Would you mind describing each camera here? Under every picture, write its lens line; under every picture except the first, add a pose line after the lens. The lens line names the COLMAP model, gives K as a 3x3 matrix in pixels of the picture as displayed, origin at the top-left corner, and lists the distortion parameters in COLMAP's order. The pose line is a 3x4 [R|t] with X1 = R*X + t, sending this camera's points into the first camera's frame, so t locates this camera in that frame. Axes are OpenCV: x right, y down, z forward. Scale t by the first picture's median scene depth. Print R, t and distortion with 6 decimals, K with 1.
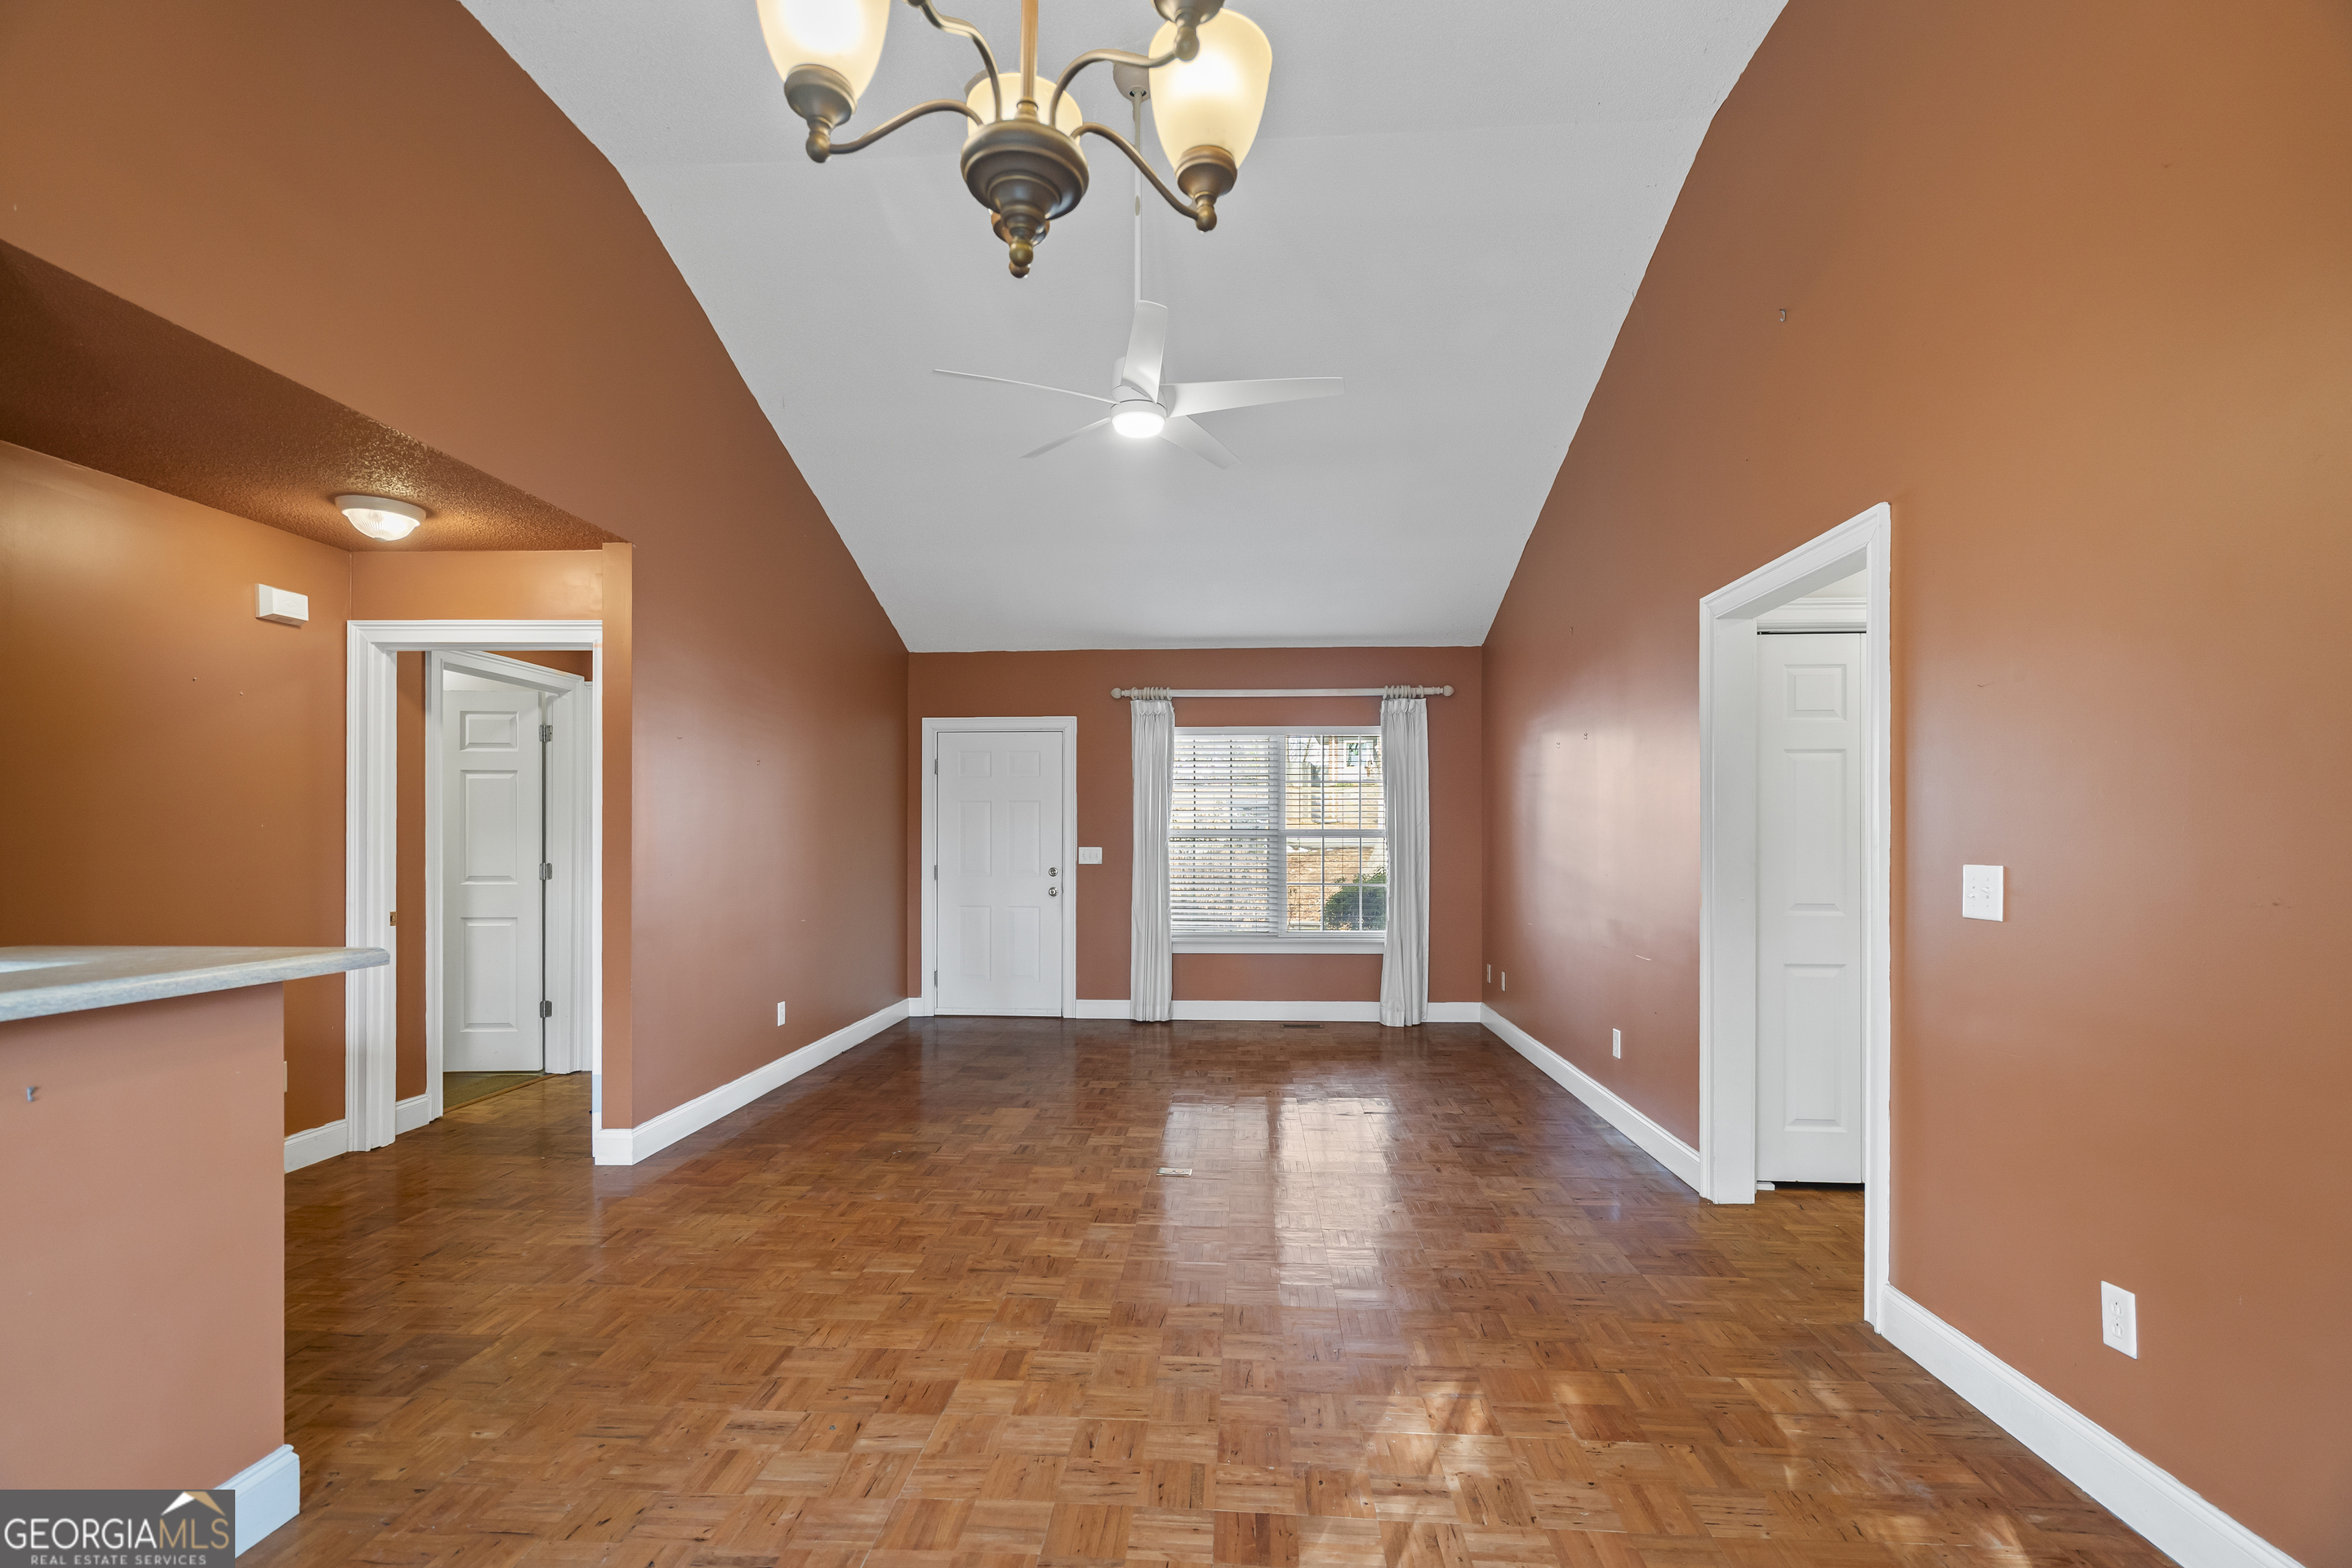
lens RADIAL K [[1124.3, 0, 1179.4], [0, 1124.3, 849.0], [0, 0, 1]] dist [-0.002783, -0.000049]
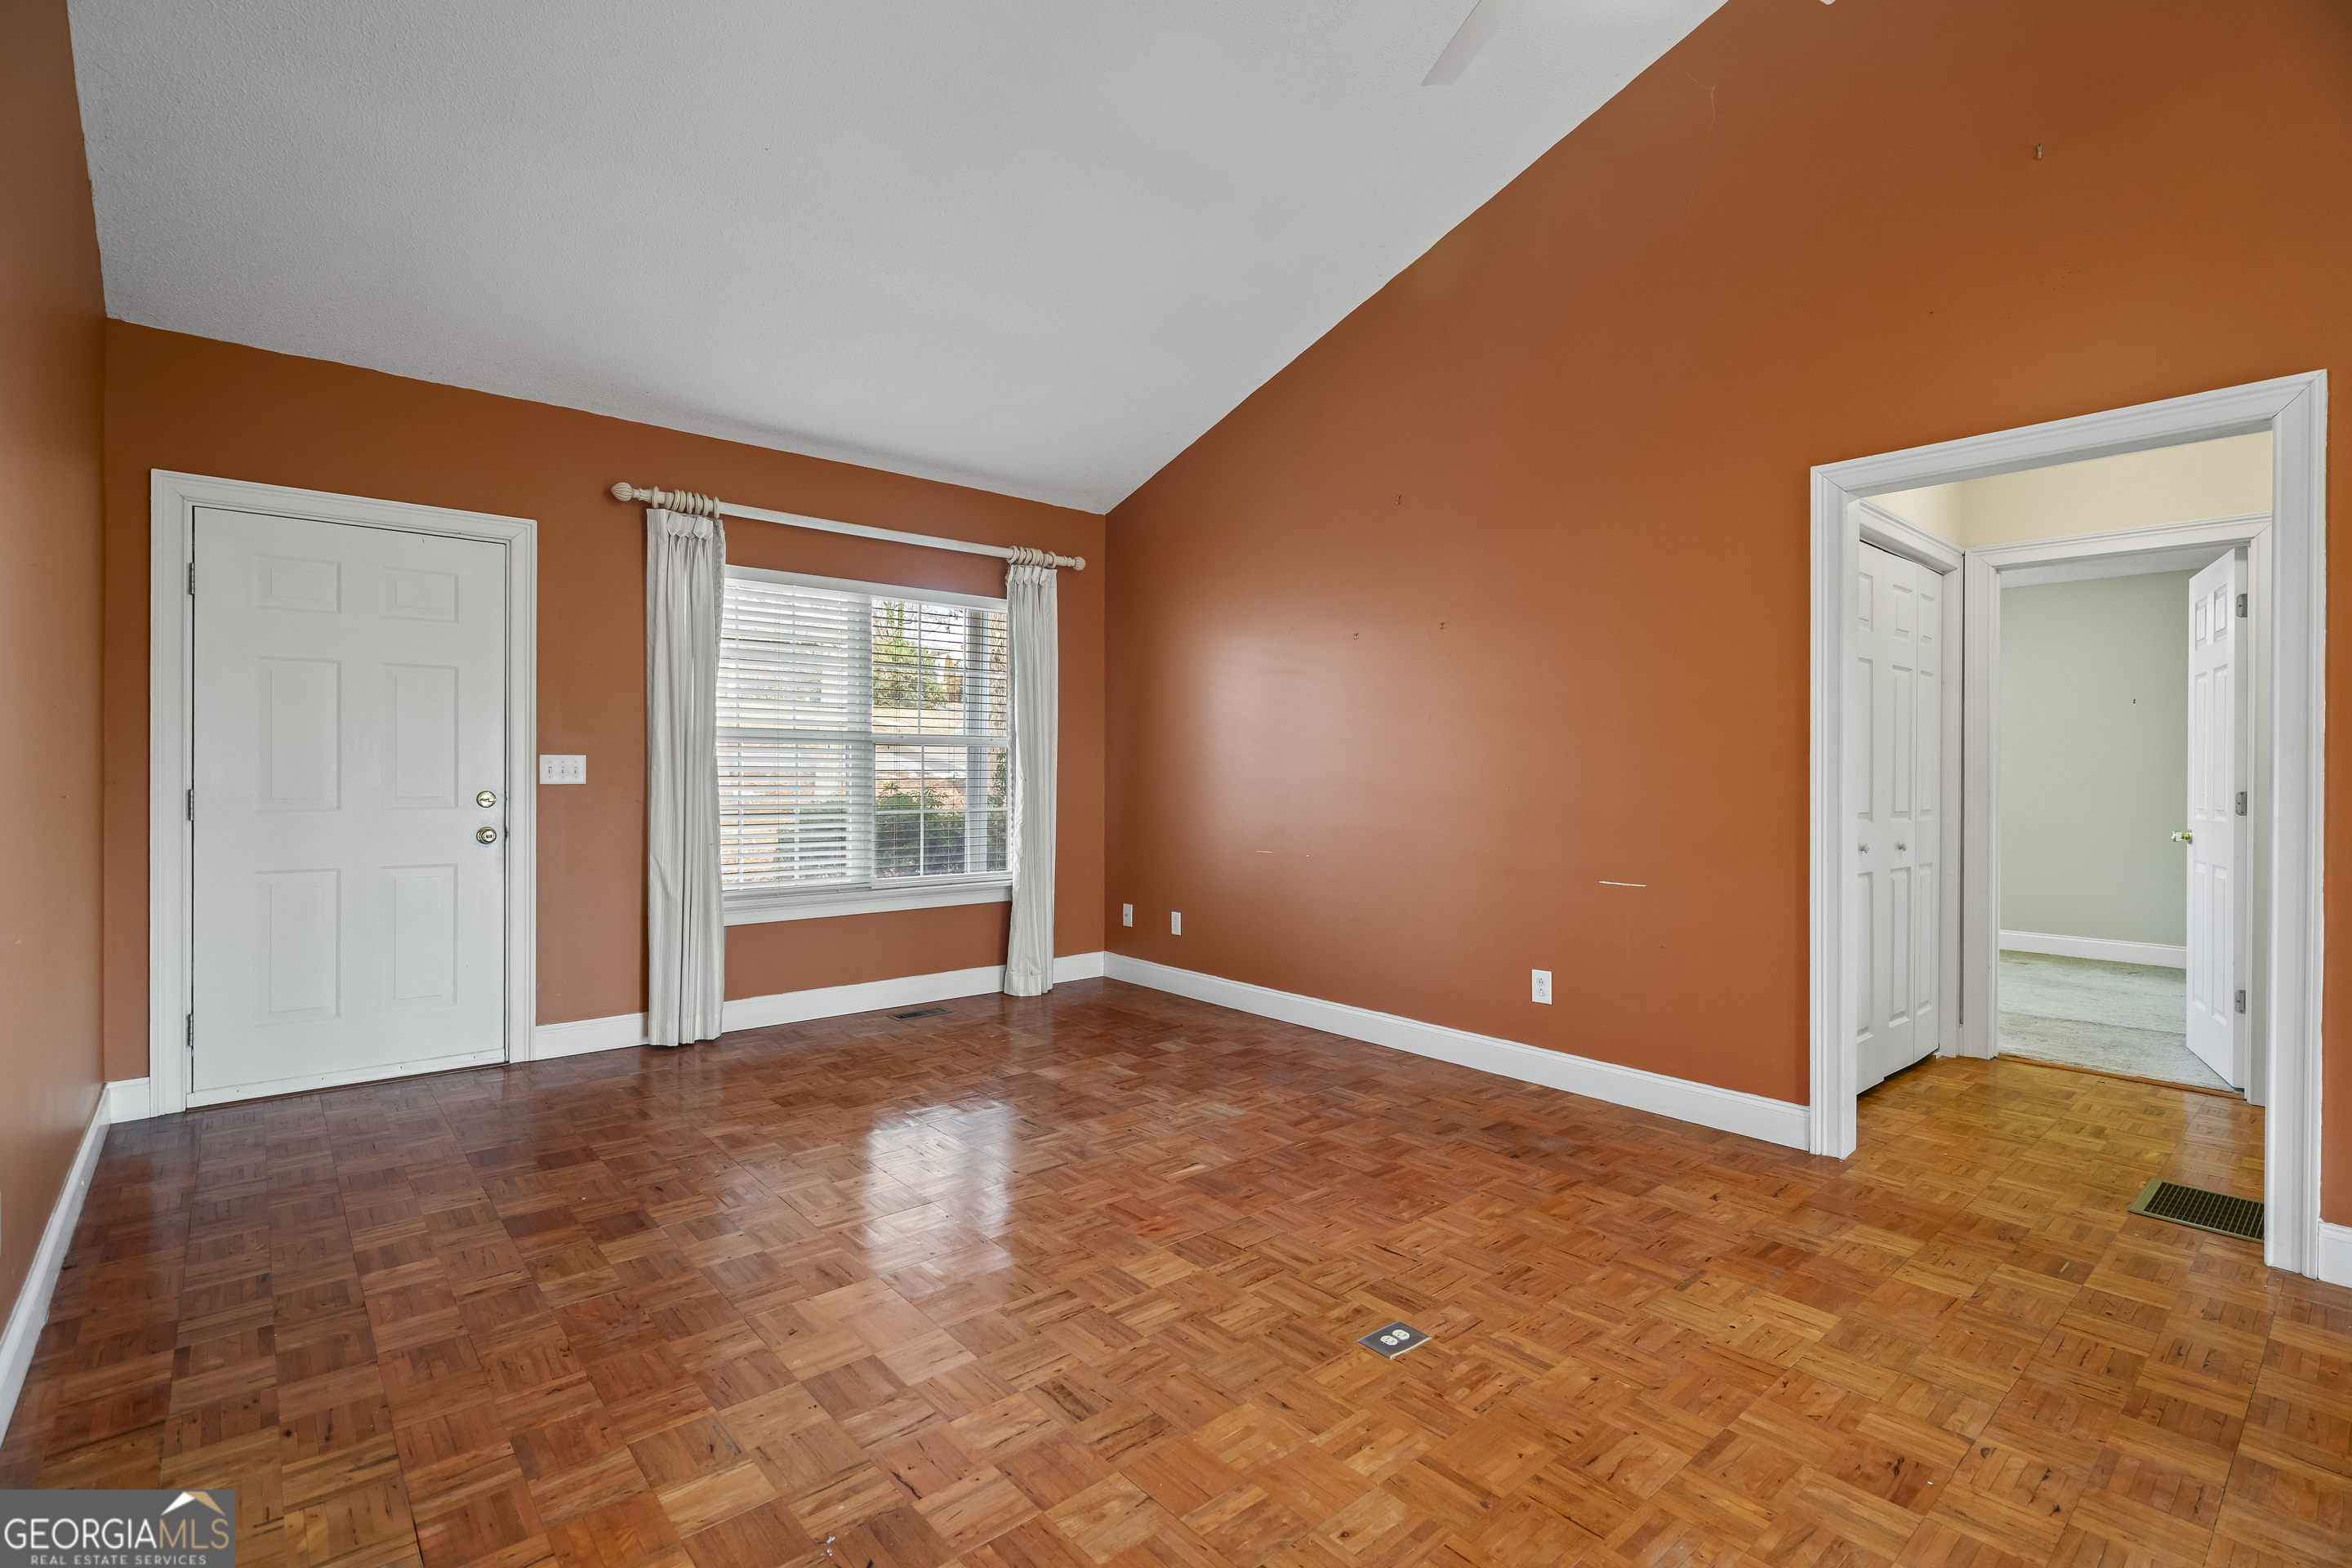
lens RADIAL K [[1100.1, 0, 1206.4], [0, 1100.1, 778.7], [0, 0, 1]] dist [0.001535, 0.000978]
pose [[0.711911, -0.001321, 0.702268, -0.242726], [0.001216, 0.999999, 0.000649, 0.010651], [-0.702268, 0.000392, 0.711912, 0.381400]]
